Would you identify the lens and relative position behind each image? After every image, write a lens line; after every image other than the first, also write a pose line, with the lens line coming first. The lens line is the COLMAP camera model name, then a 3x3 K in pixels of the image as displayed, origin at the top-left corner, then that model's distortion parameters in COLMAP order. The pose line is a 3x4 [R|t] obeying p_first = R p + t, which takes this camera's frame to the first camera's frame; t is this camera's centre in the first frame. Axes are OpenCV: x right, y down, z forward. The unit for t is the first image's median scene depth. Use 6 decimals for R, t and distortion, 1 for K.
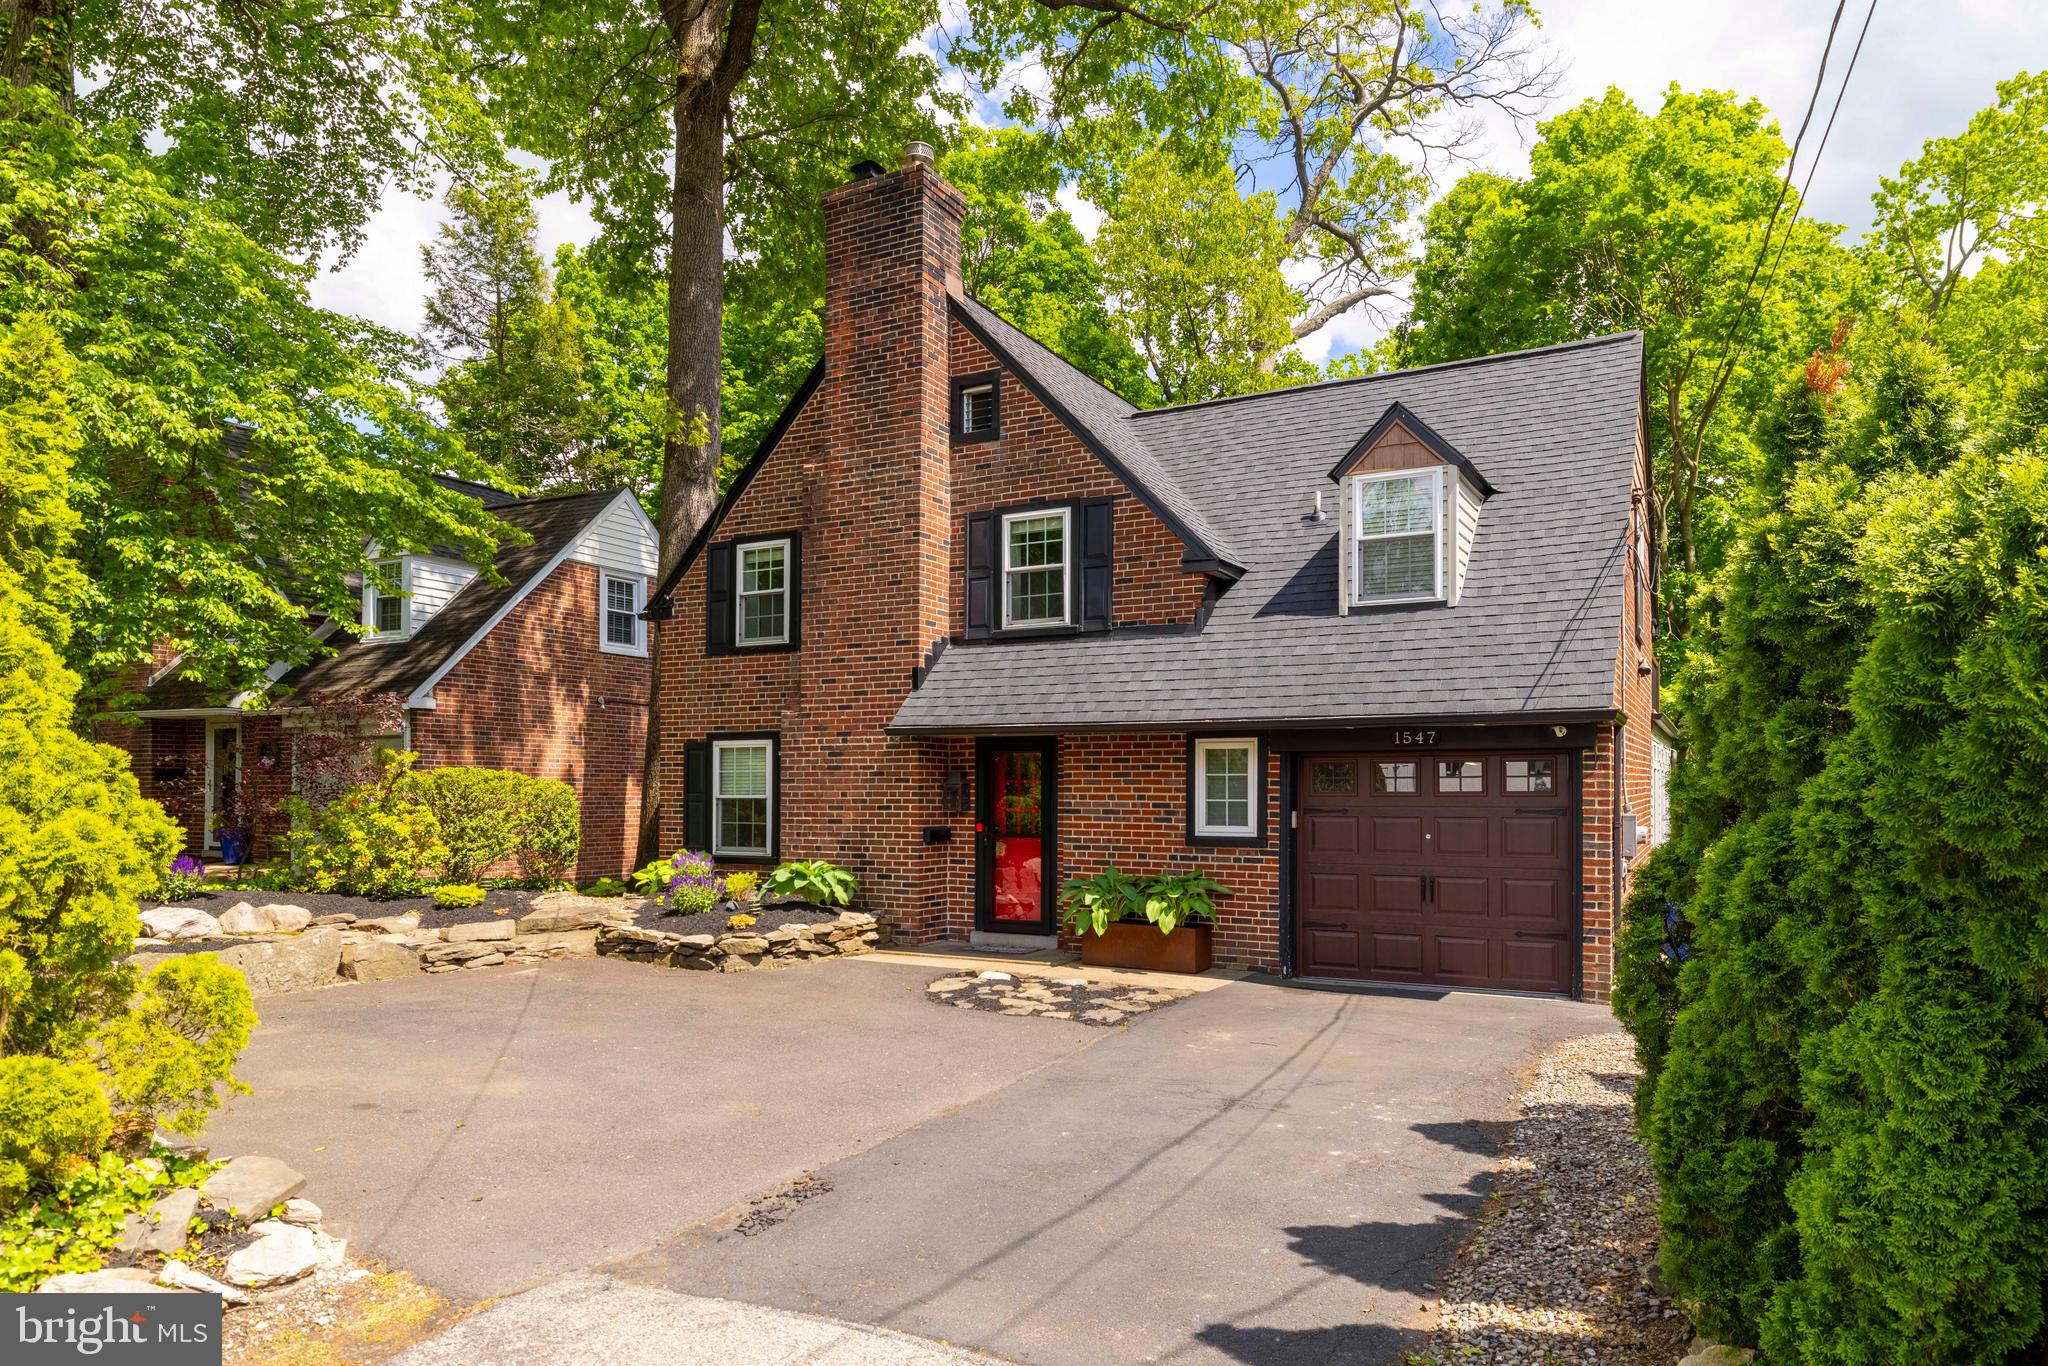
lens RADIAL K [[1195.1, 0, 1071.6], [0, 1195.1, 776.5], [0, 0, 1]] dist [0.010569, -0.014187]
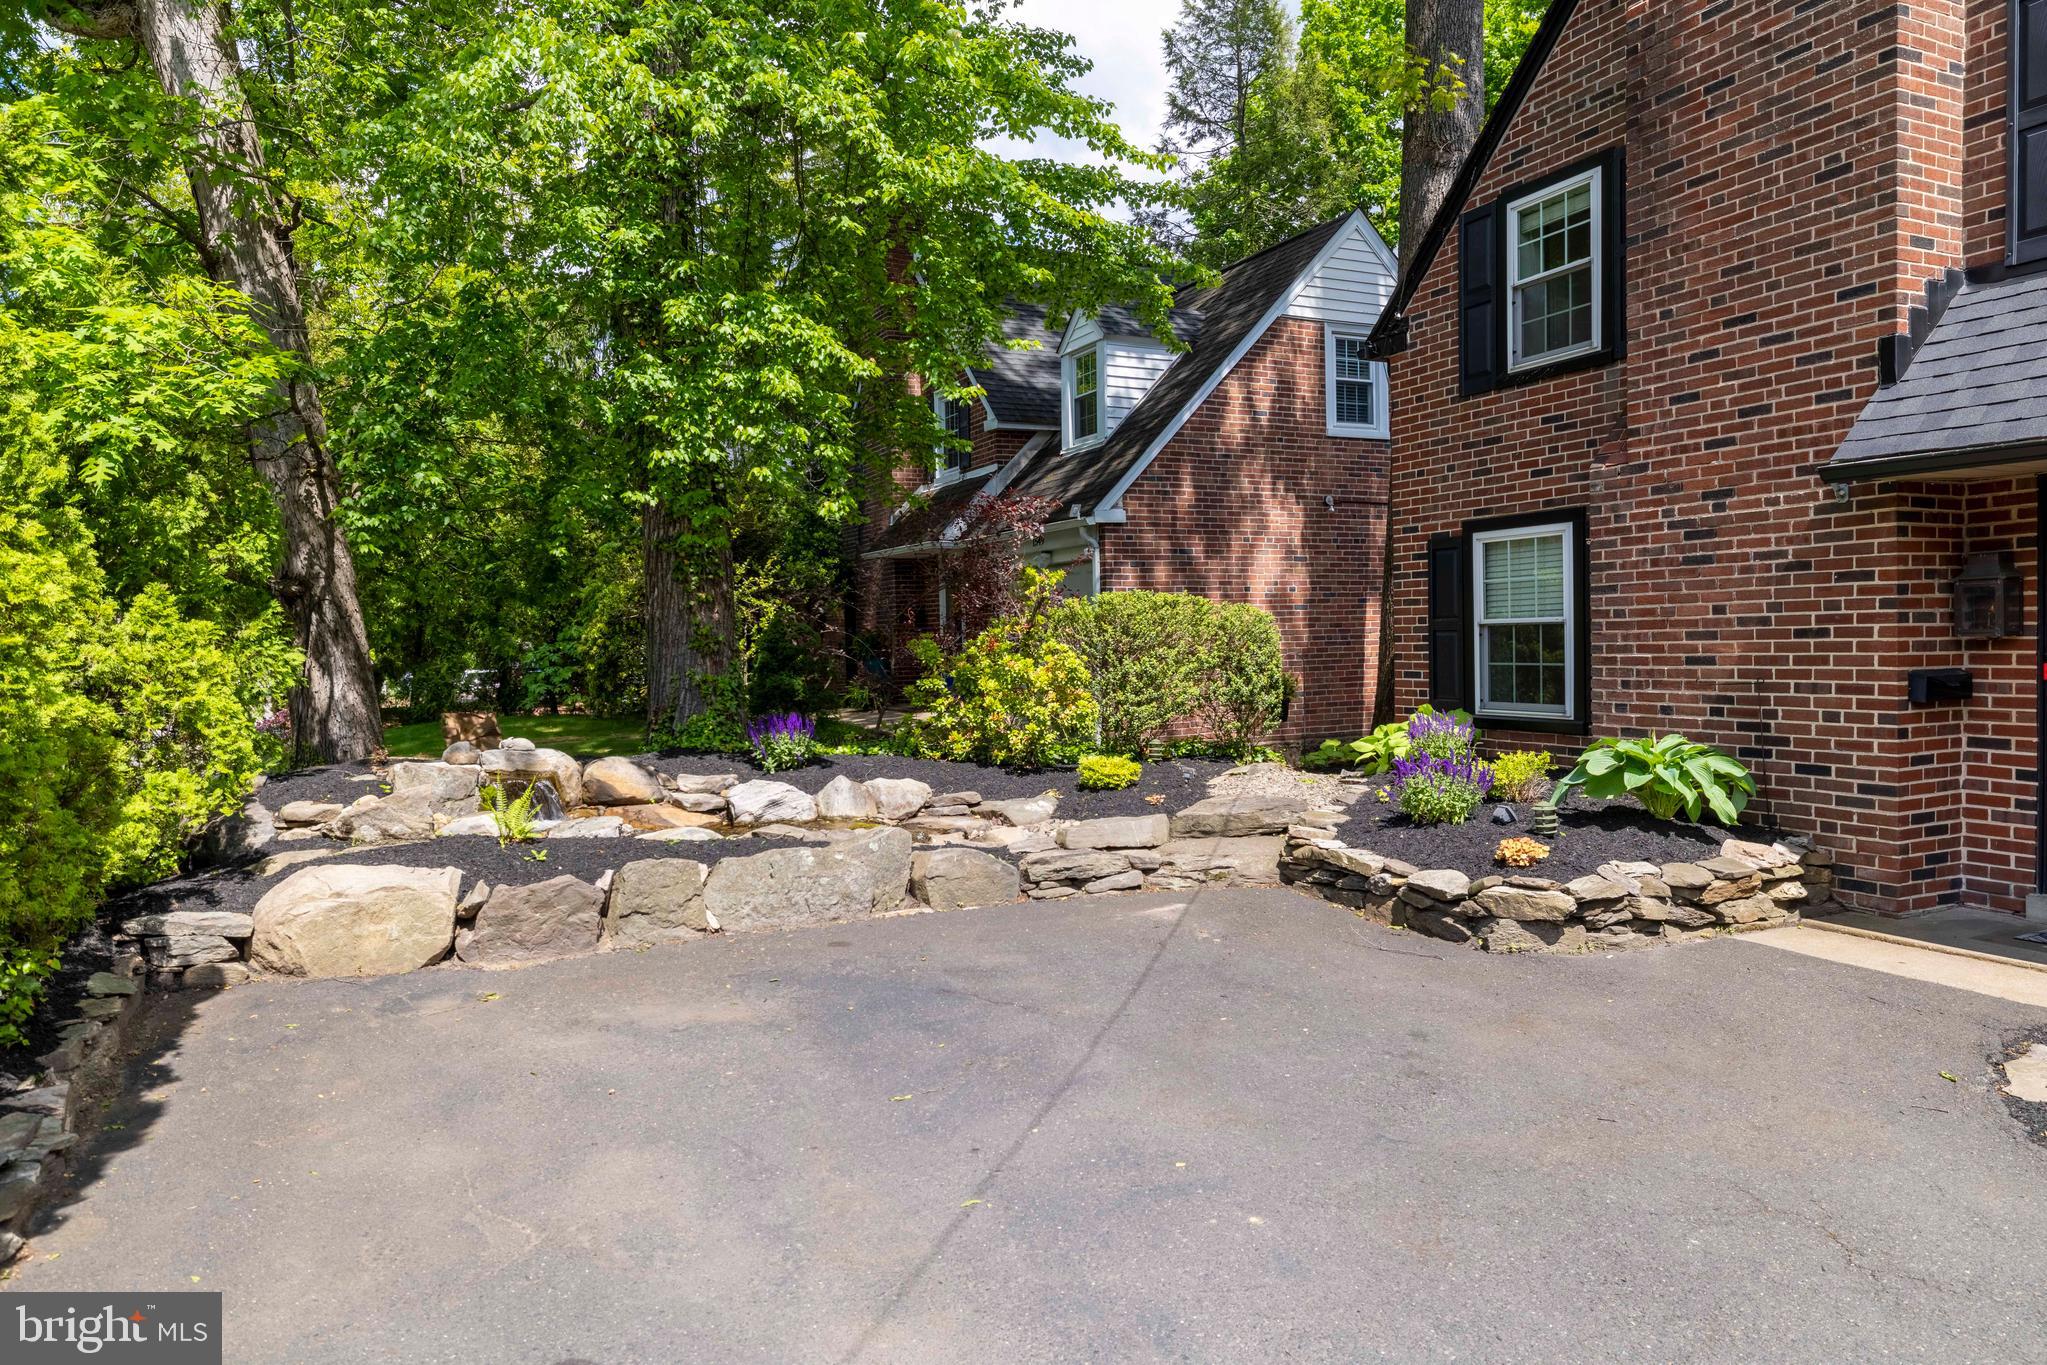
lens RADIAL K [[1270.4, 0, 1051.4], [0, 1270.4, 672.6], [0, 0, 1]] dist [0.010019, -0.008909]
pose [[0.808510, -0.002926, -0.588475, -0.106852], [0.031794, 0.998744, 0.038715, 0.012823], [0.587623, -0.050012, 0.807588, 0.405295]]
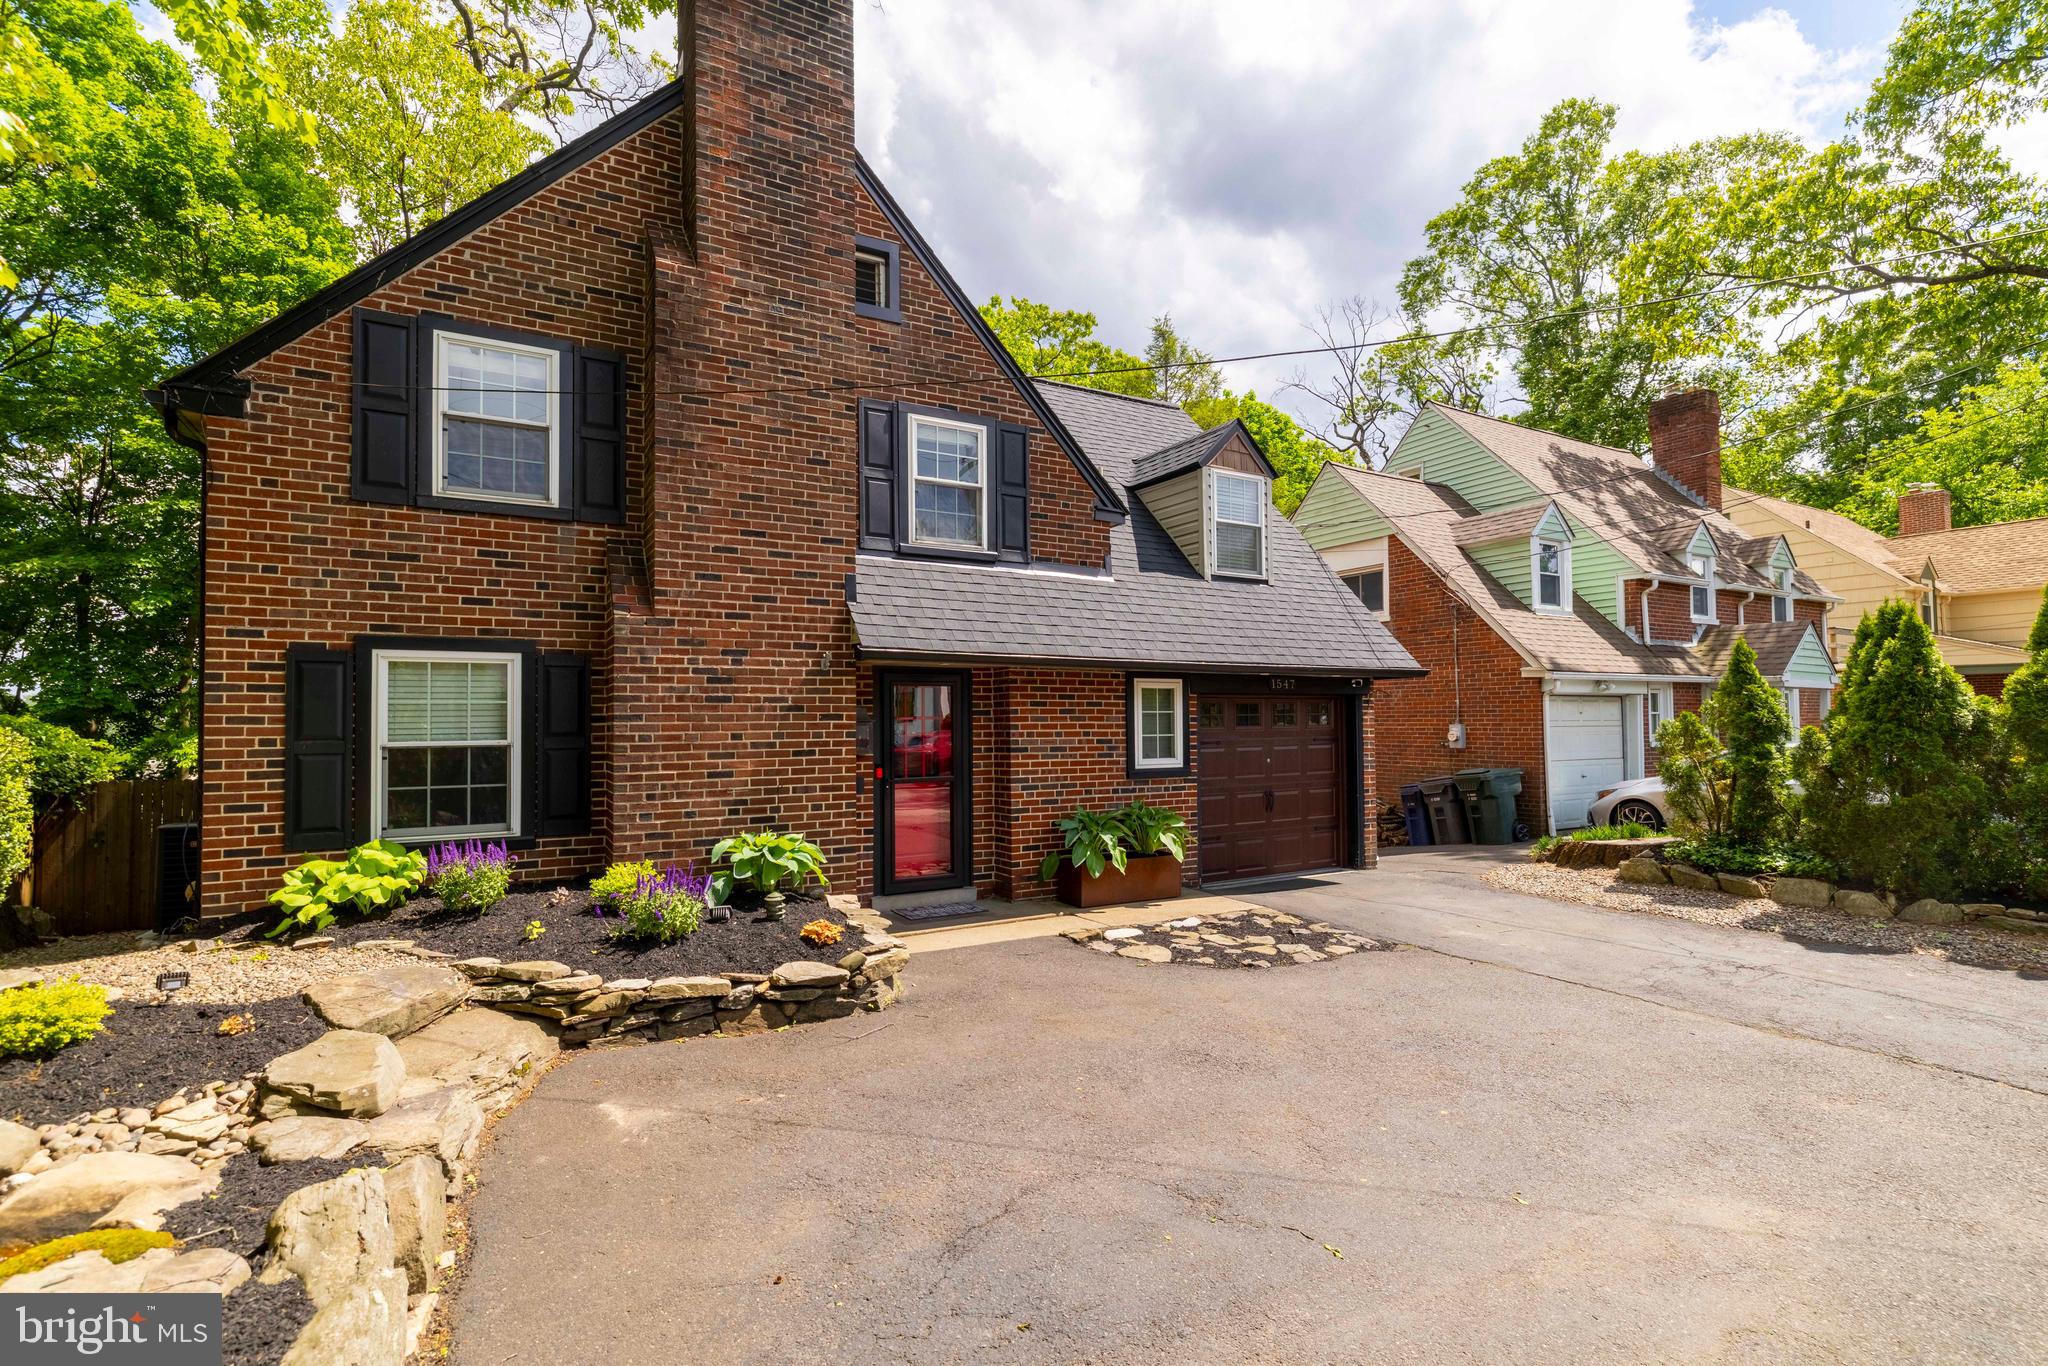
lens RADIAL K [[938.2, 0, 1000.0], [0, 938.2, 699.6], [0, 0, 1]] dist [0.002836, -0.000062]
pose [[0.550734, 0.016384, 0.834520, -0.626362], [-0.002695, 0.999837, -0.017852, 0.002735], [-0.834677, 0.007583, 0.550688, 0.604925]]
